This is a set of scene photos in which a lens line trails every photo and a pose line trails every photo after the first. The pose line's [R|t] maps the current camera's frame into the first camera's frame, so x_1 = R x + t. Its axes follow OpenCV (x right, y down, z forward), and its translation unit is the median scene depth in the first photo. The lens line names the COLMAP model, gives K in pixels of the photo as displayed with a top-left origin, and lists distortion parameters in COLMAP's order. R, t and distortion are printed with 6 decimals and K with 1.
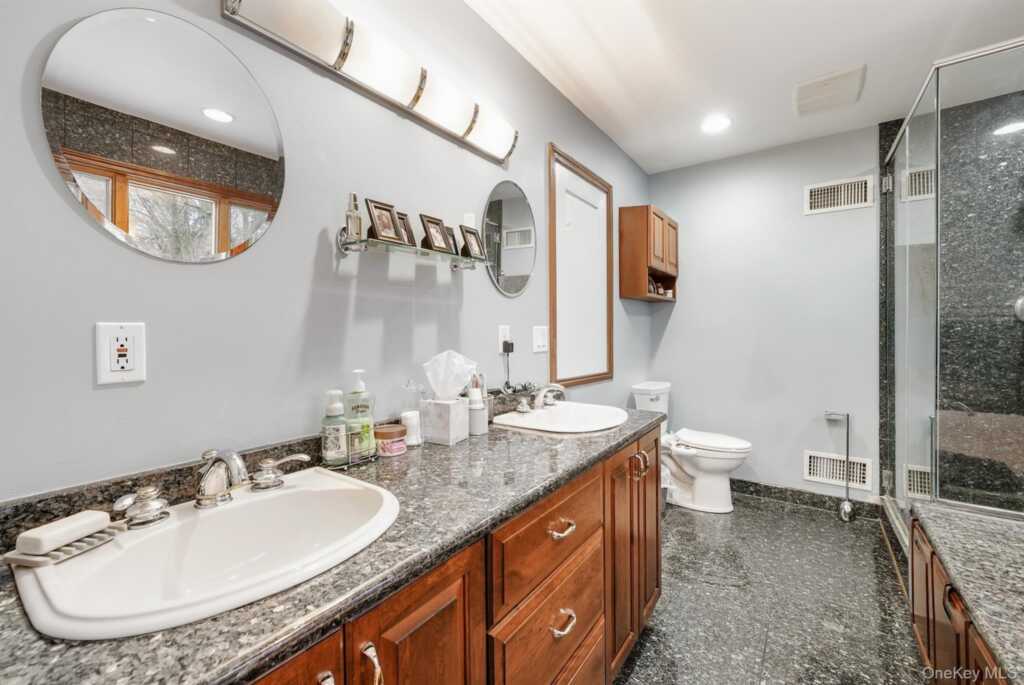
lens RADIAL K [[416.8, 0, 509.2], [0, 416.8, 332.7], [0, 0, 1]] dist [-0.003743, 0.002449]
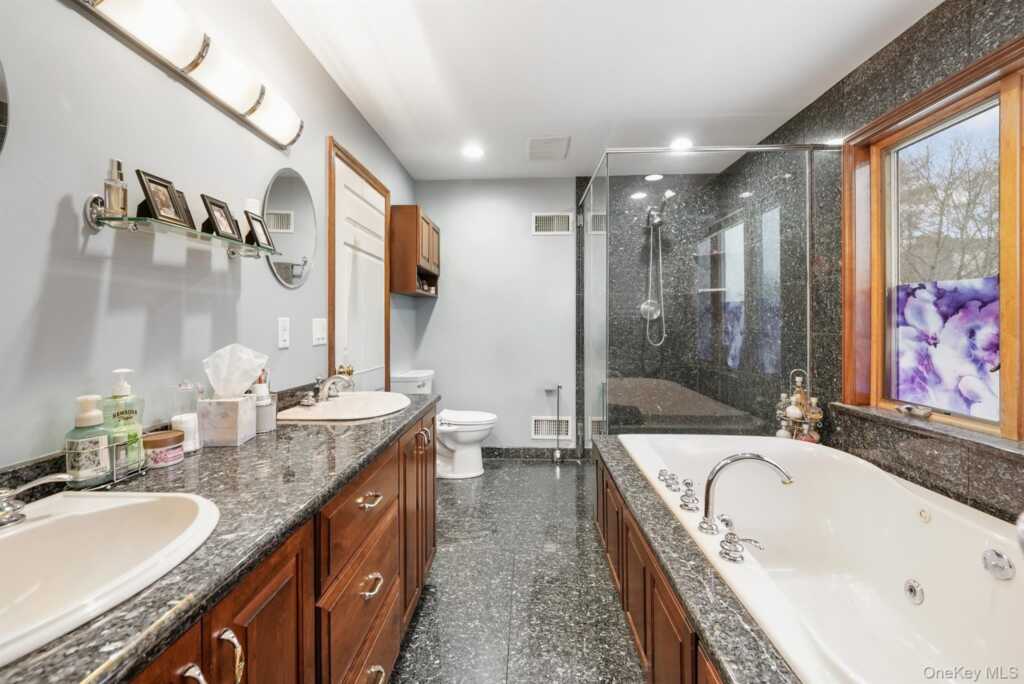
lens RADIAL K [[416.8, 0, 496.6], [0, 416.8, 323.0], [0, 0, 1]] dist [-0.003743, 0.002449]
pose [[0.851601, 0.002546, 0.524185, -0.119788], [0.000365, 0.999985, -0.005450, 0.000028], [-0.524191, 0.004832, 0.851587, -0.088878]]
